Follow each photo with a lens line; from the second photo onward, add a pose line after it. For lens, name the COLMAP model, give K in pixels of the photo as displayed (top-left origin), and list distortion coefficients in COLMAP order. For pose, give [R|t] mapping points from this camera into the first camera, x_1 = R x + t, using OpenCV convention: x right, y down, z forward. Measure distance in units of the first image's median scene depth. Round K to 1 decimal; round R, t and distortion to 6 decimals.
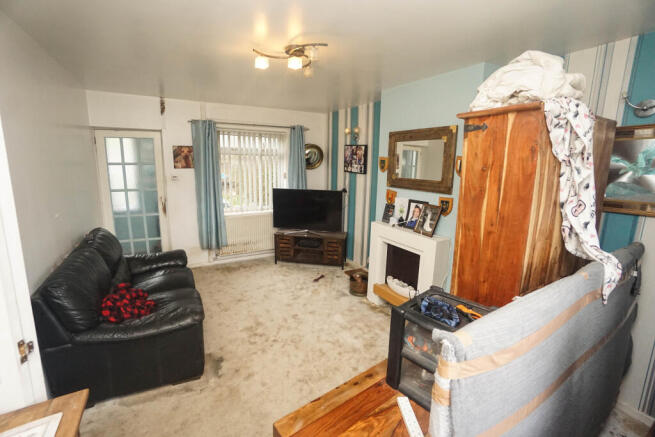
lens RADIAL K [[285.1, 0, 327.2], [0, 285.1, 205.8], [0, 0, 1]] dist [-0.000637, -0.000027]
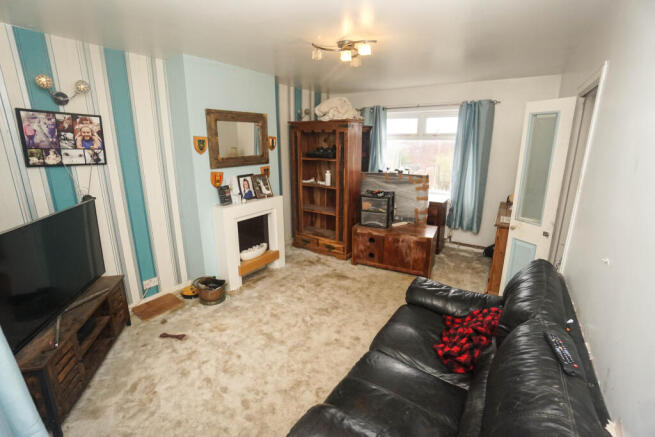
lens RADIAL K [[285.1, 0, 327.2], [0, 285.1, 205.8], [0, 0, 1]] dist [-0.000637, -0.000027]
pose [[-0.410564, -0.206648, 0.888107, -0.803254], [0.154547, 0.944119, 0.291127, -0.169623], [-0.898639, 0.256781, -0.355684, 1.047813]]
